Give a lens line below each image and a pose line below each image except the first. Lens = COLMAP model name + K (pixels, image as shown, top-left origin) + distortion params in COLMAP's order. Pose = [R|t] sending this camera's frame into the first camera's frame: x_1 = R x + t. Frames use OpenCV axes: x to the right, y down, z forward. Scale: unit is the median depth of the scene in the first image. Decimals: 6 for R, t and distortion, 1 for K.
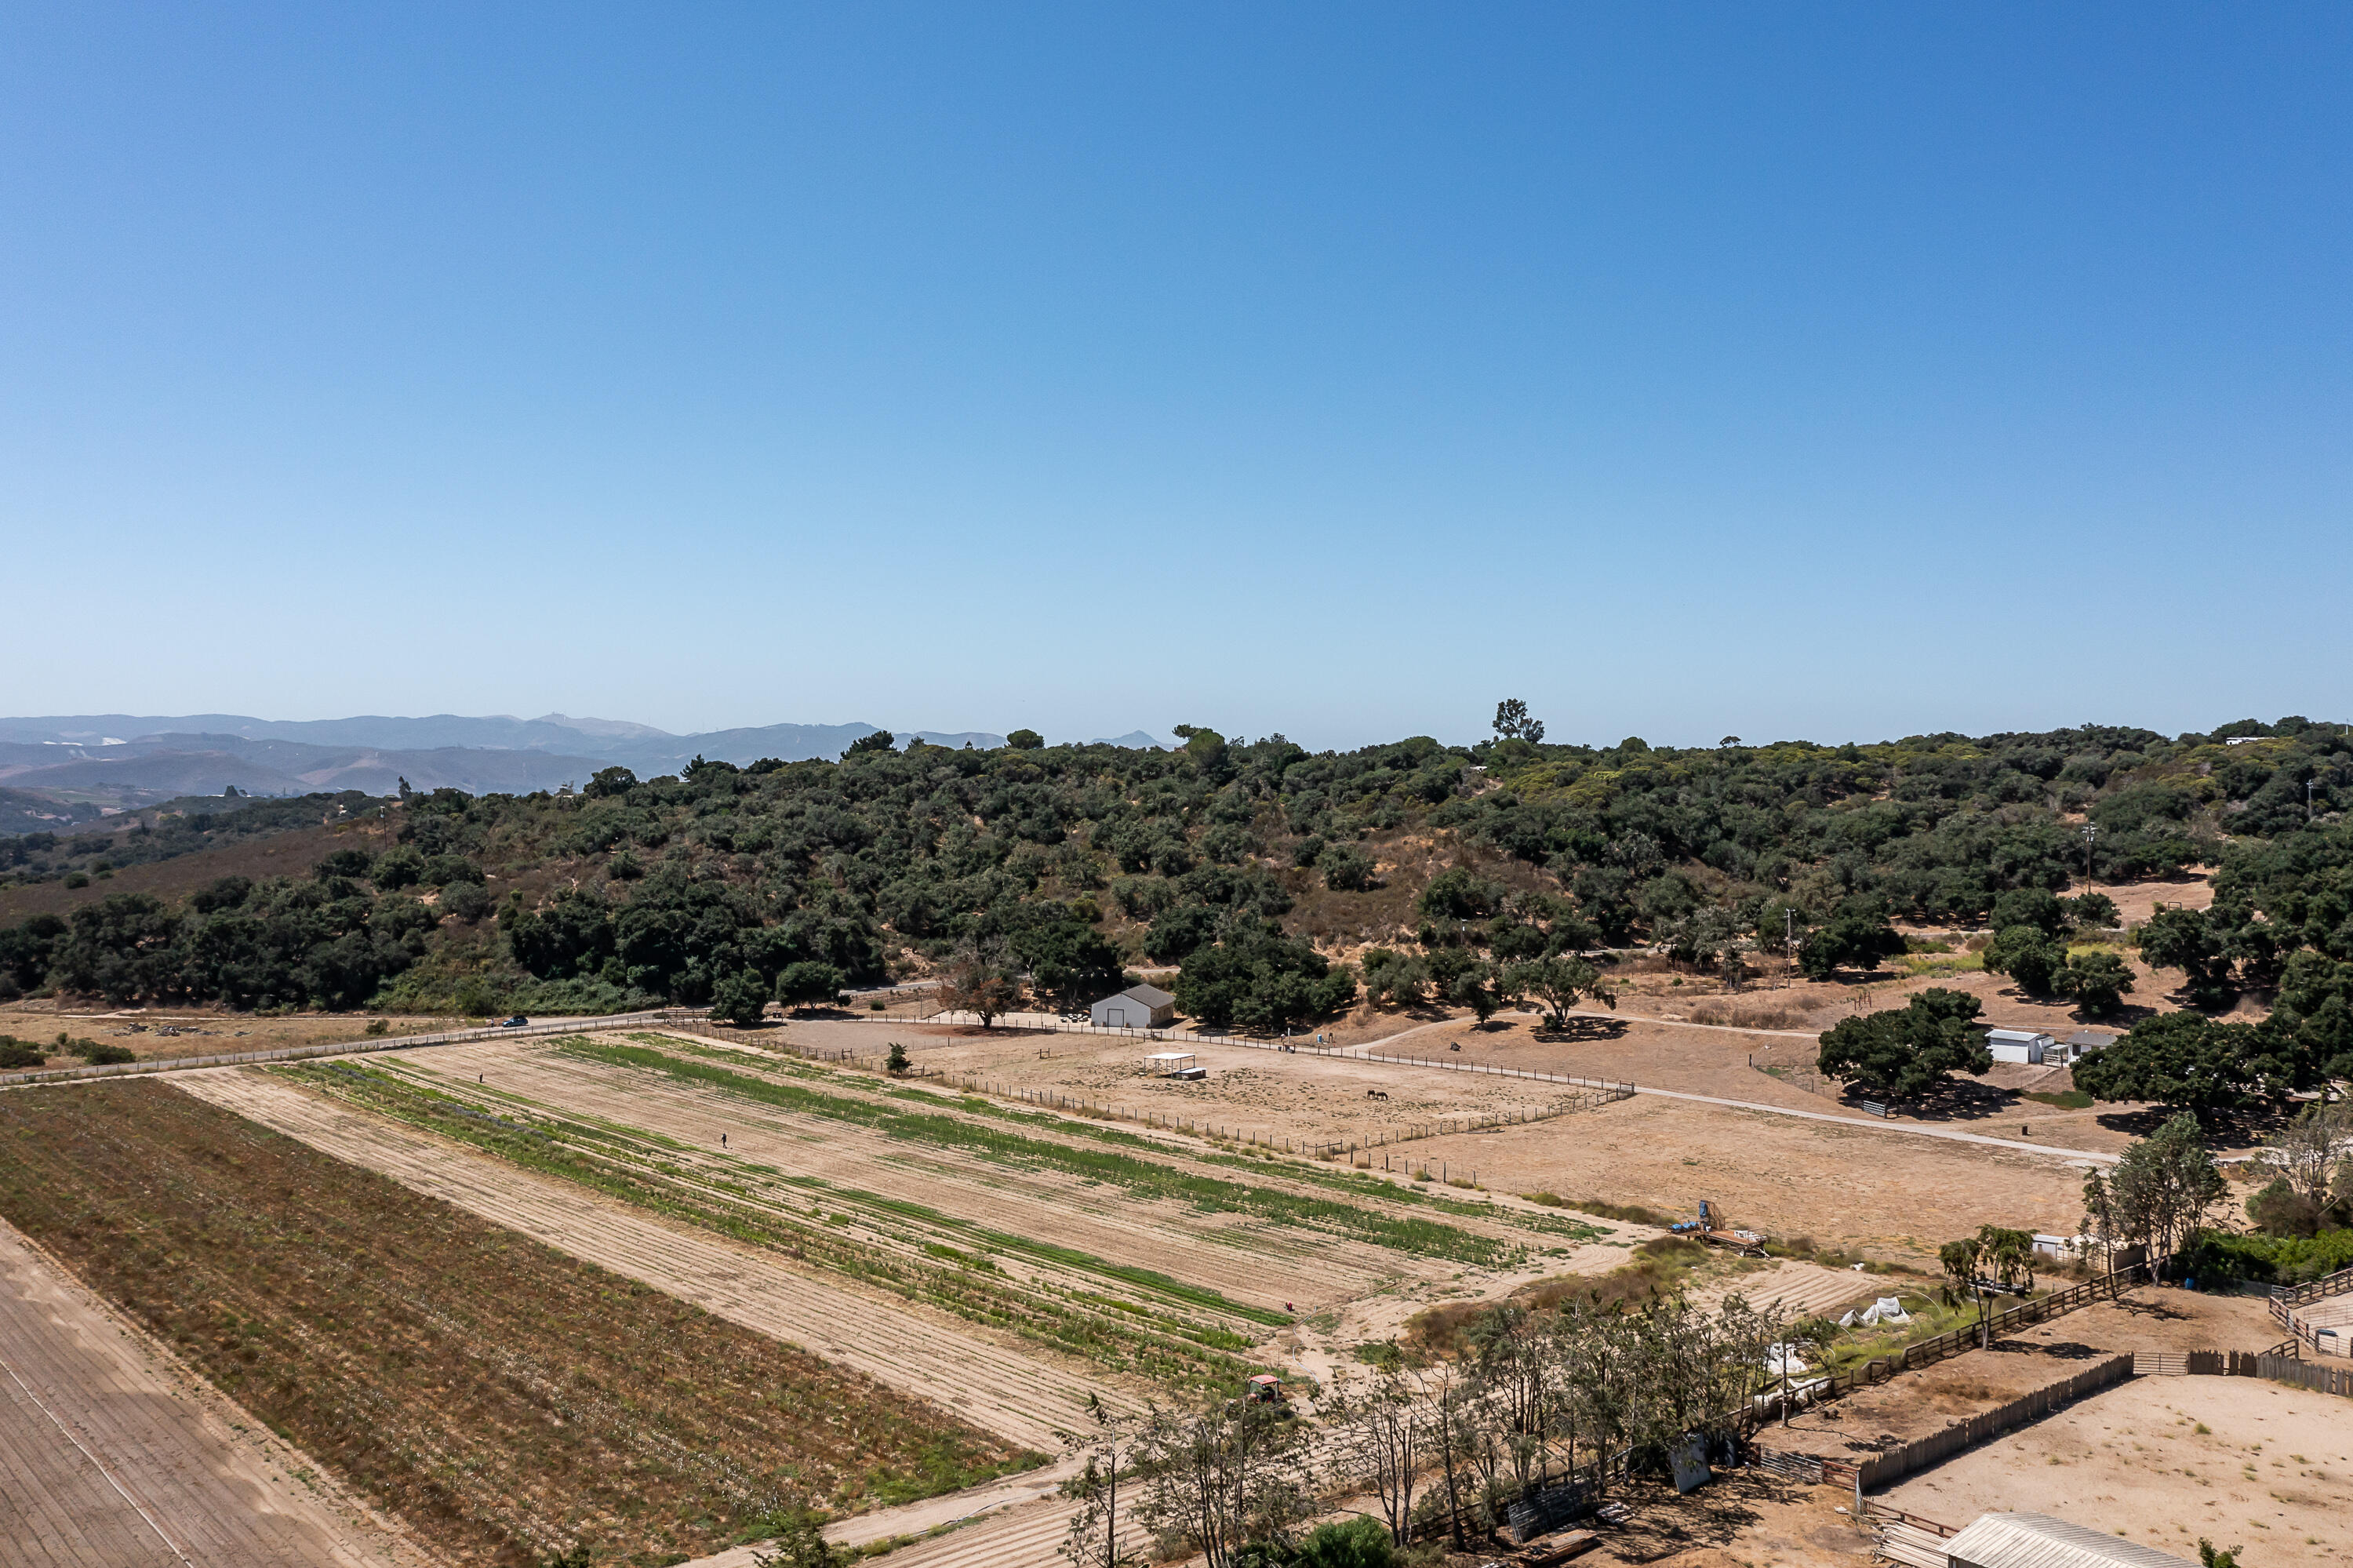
lens RADIAL K [[1909.2, 0, 1176.5], [0, 1909.2, 784.0], [0, 0, 1]] dist [-0.004035, 0.005611]
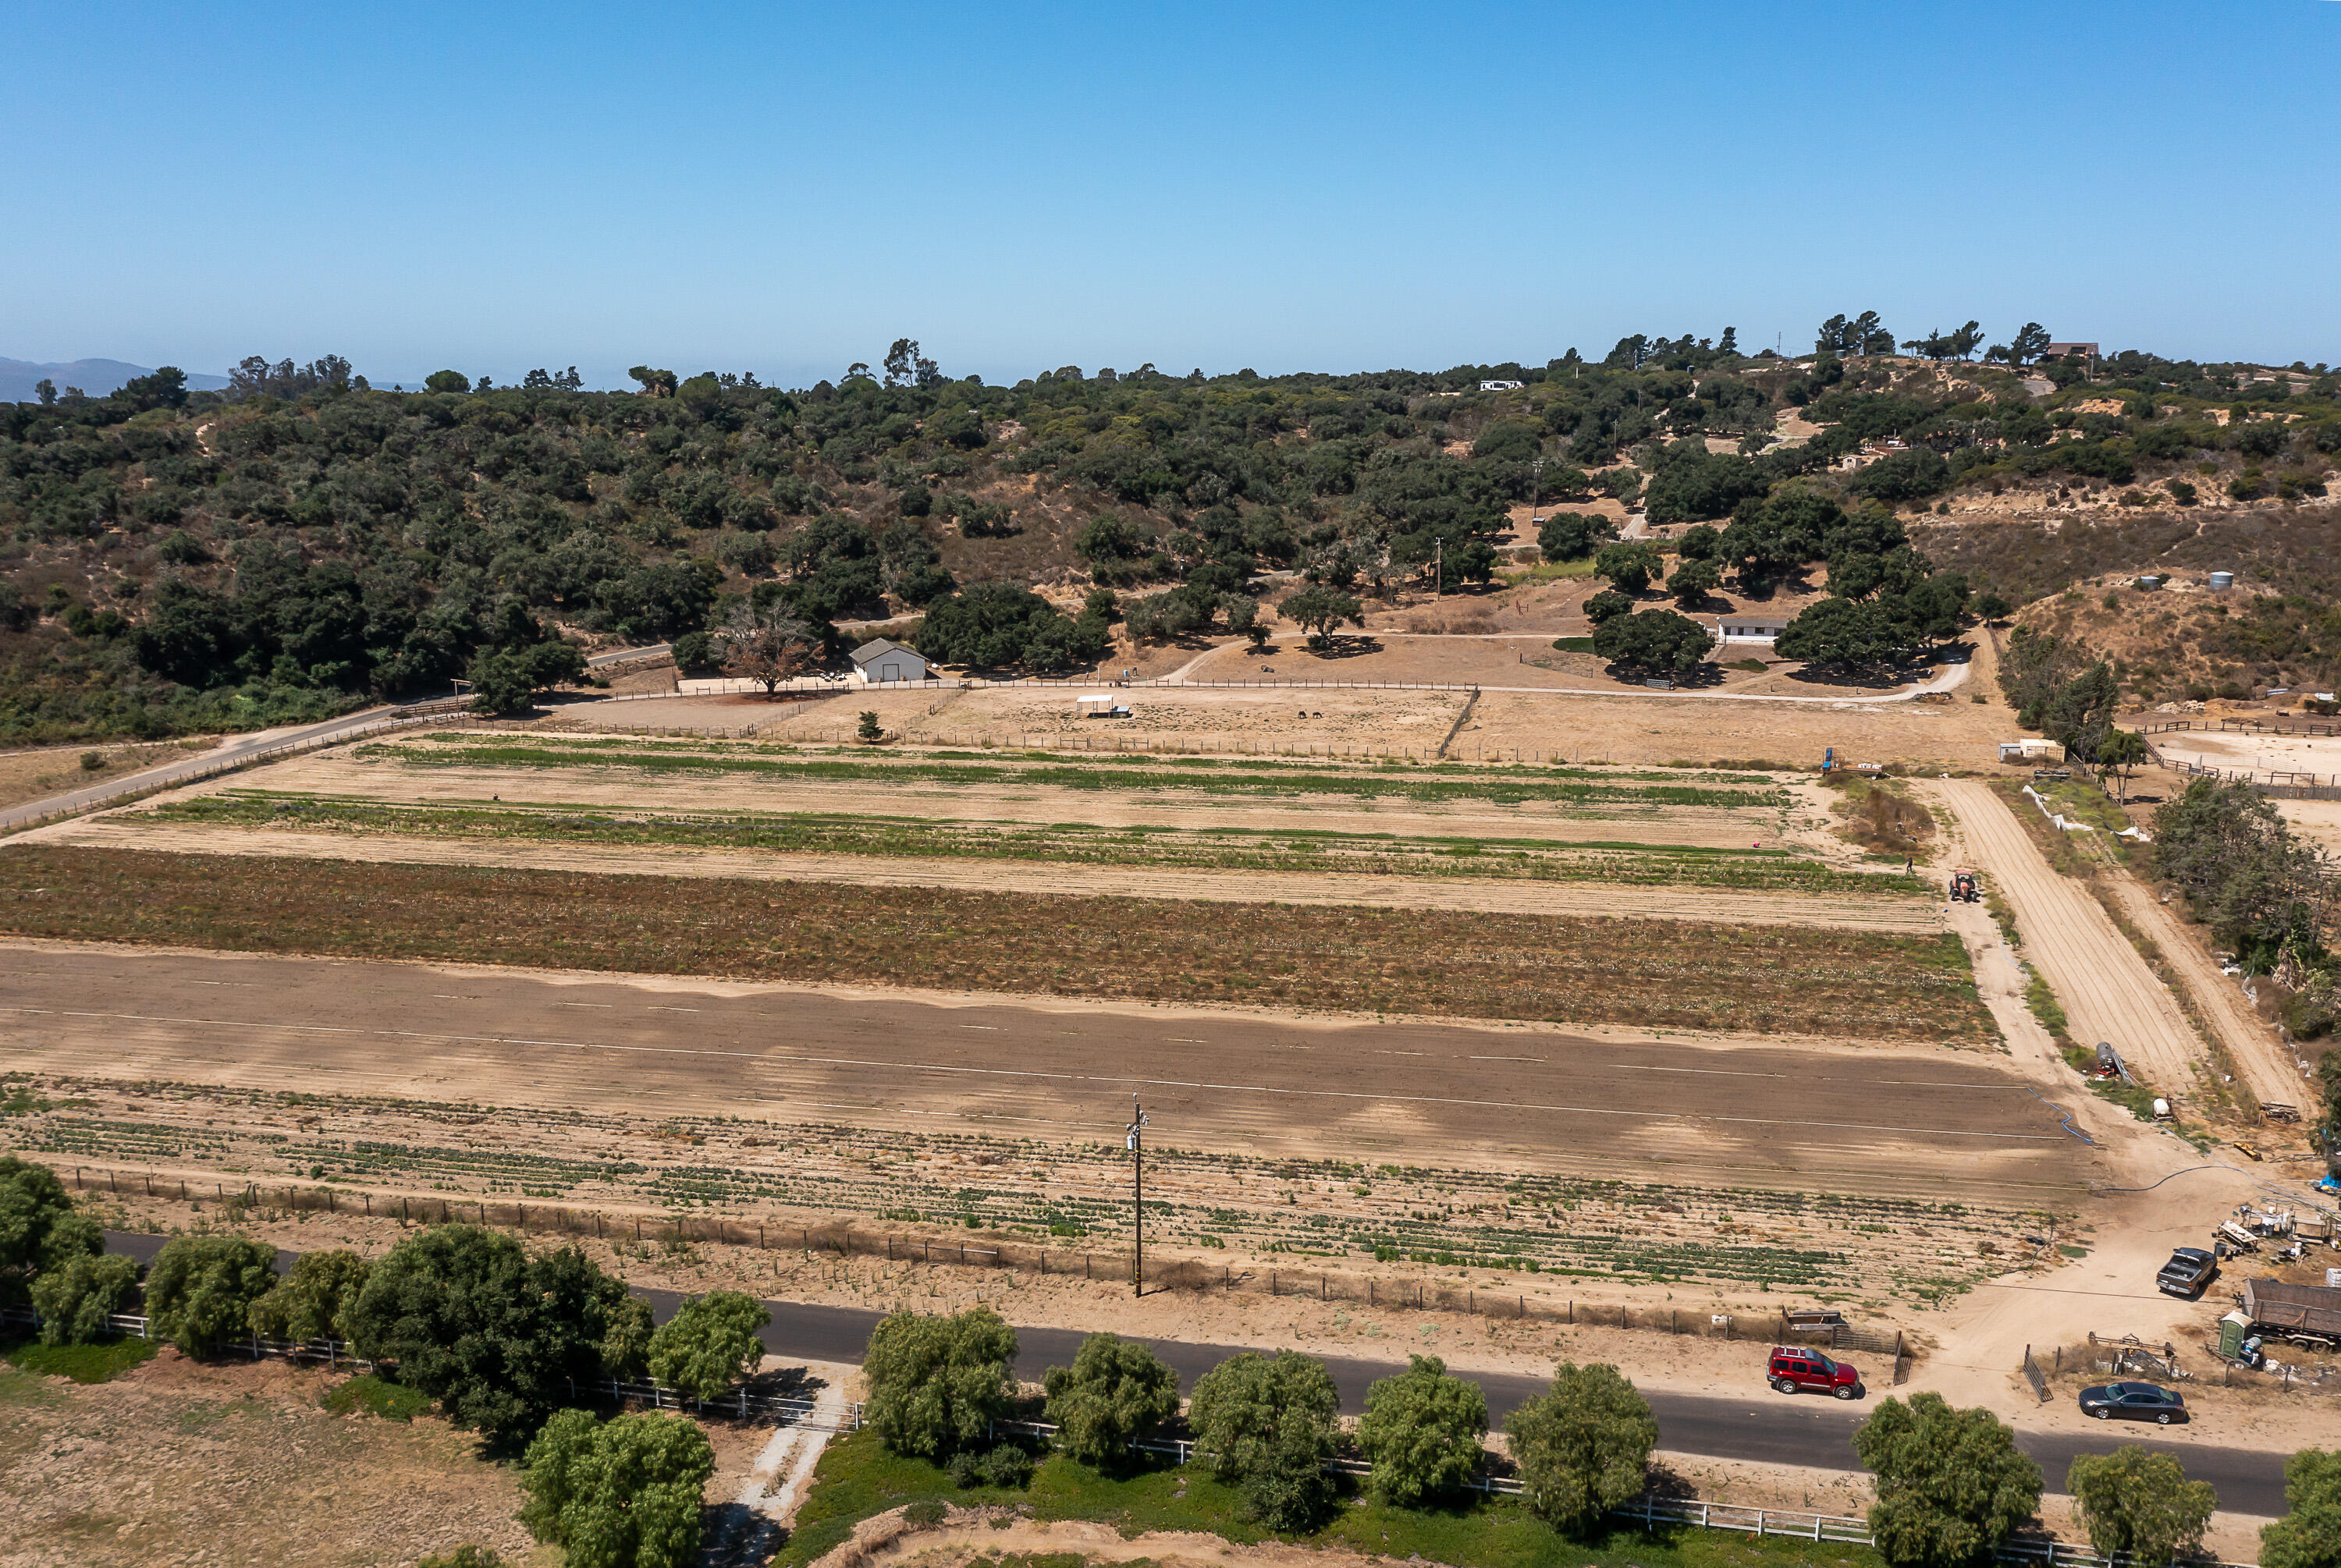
lens RADIAL K [[1899.1, 0, 1170.5], [0, 1899.1, 784.0], [0, 0, 1]] dist [-0.004035, 0.005611]
pose [[0.824450, -0.120754, 0.552903, -0.473051], [0.006902, 0.979044, 0.203533, -0.027340], [-0.565893, -0.163986, 0.808006, 0.062438]]
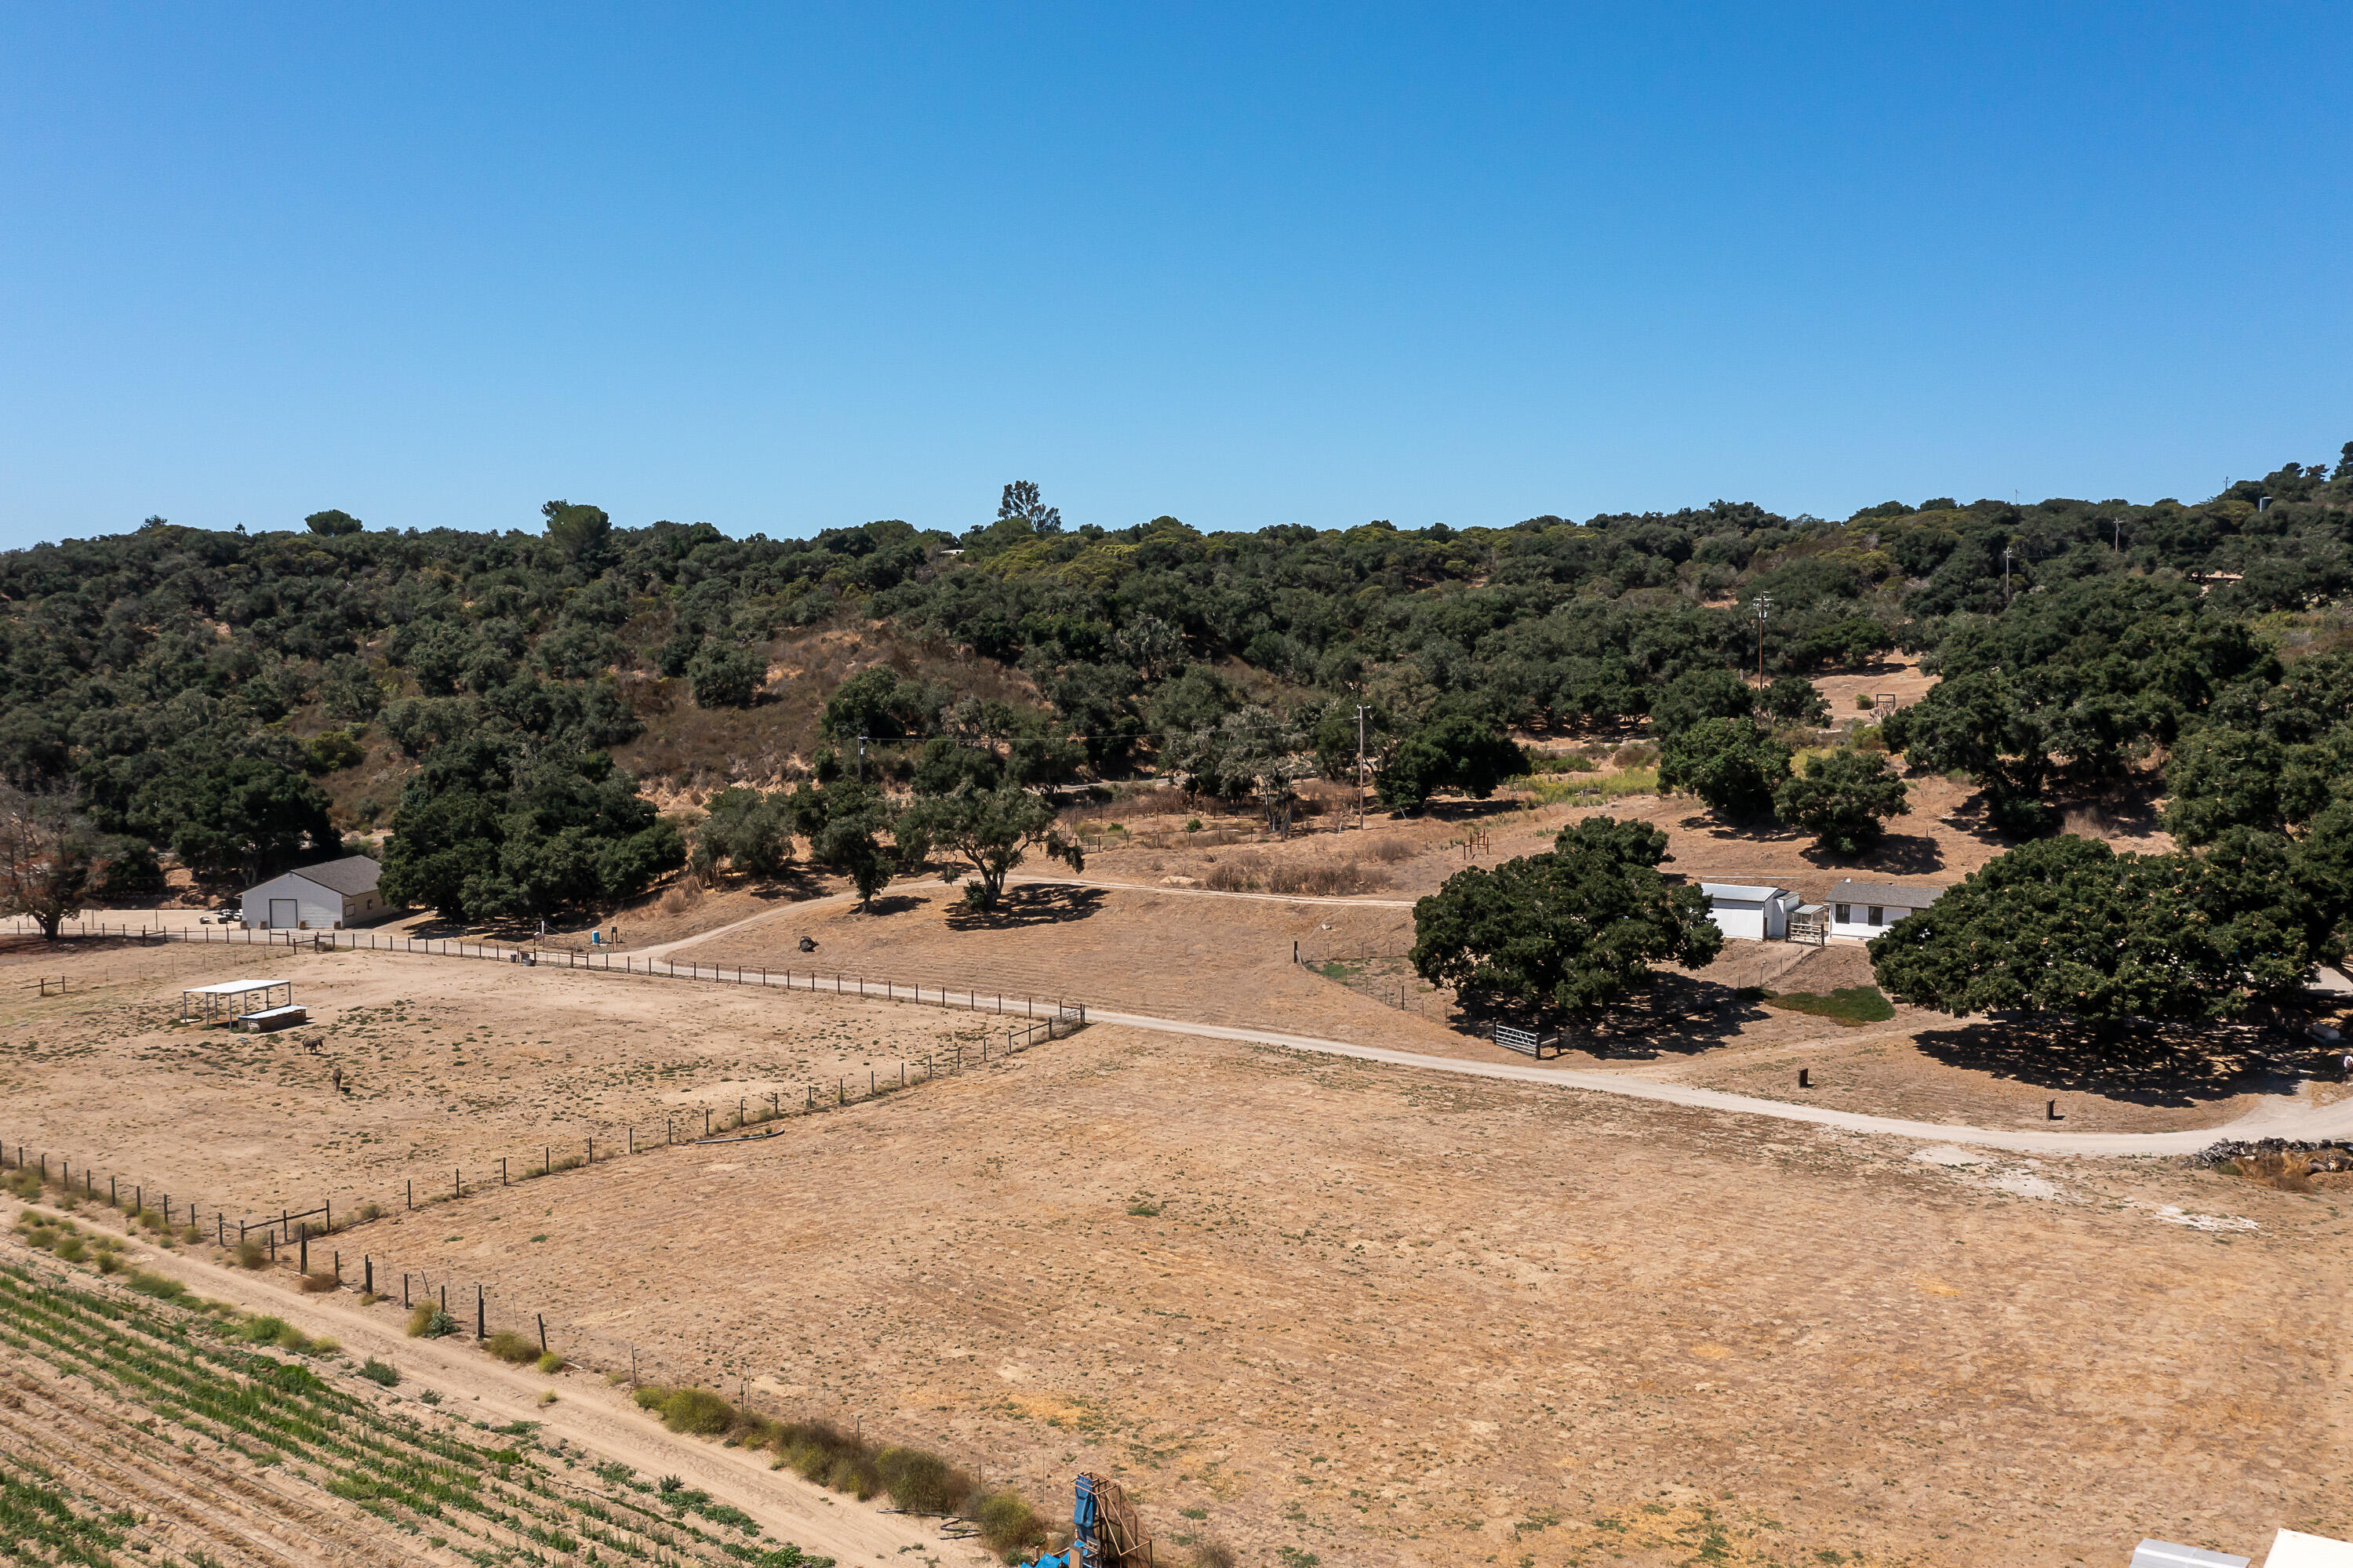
lens RADIAL K [[1839.9, 0, 1176.5], [0, 1839.9, 784.0], [0, 0, 1]] dist [-0.011631, -0.001892]
pose [[0.978081, -0.022849, 0.206966, 0.120461], [0.009713, 0.997886, 0.064266, 0.046646], [-0.207997, -0.060847, 0.976235, 0.373033]]
